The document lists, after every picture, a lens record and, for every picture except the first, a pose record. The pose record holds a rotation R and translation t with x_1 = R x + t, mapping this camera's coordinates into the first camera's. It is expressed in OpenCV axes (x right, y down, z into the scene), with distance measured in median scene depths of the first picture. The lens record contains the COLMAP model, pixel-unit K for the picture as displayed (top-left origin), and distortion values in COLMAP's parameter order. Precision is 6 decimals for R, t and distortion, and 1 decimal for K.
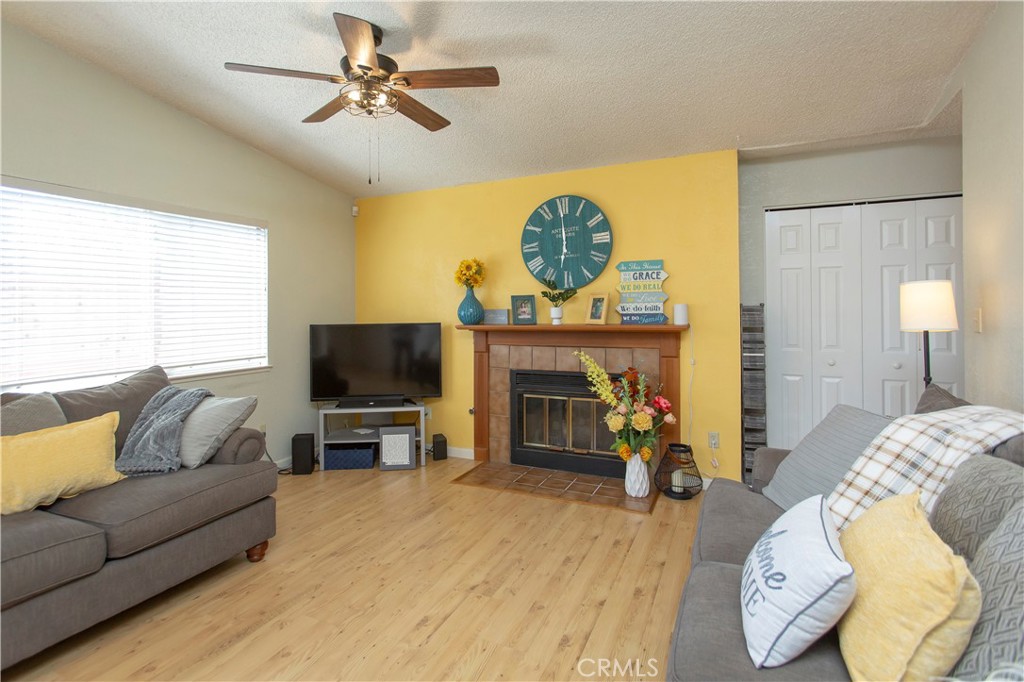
lens RADIAL K [[524.0, 0, 478.8], [0, 524.0, 303.5], [0, 0, 1]] dist [-0.002993, 0.000256]
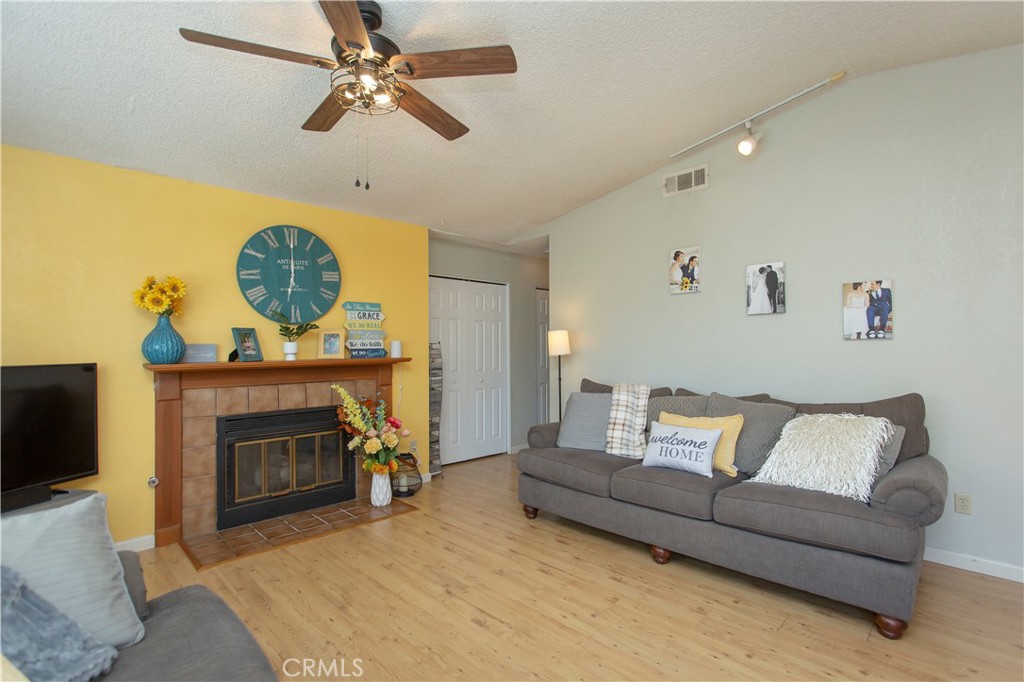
lens RADIAL K [[488.5, 0, 531.9], [0, 488.5, 347.5], [0, 0, 1]] dist [0.002444, 0.000525]
pose [[0.302070, 0.008904, 0.953244, -0.574692], [-0.002226, 0.999960, -0.008635, 0.023772], [-0.953283, 0.000487, 0.302078, 0.321817]]
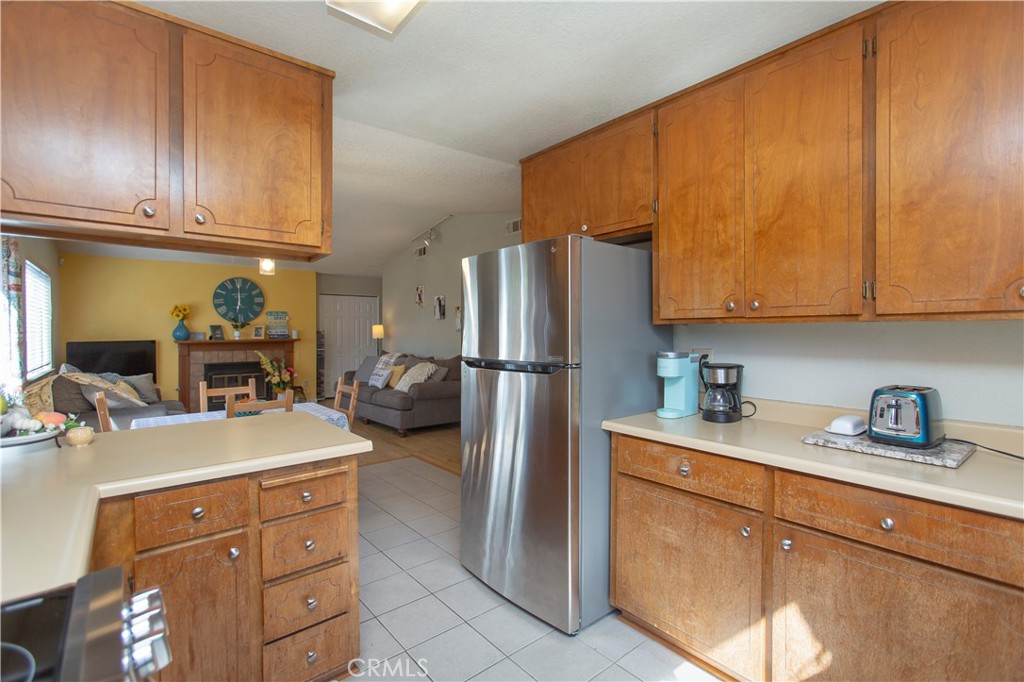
lens RADIAL K [[465.6, 0, 501.6], [0, 465.6, 334.0], [0, 0, 1]] dist [0.000520, 0.000118]
pose [[0.418436, 0.000575, 0.908246, -1.119537], [-0.007146, 0.999971, 0.002660, 0.005506], [-0.908218, -0.007603, 0.418428, -0.749602]]
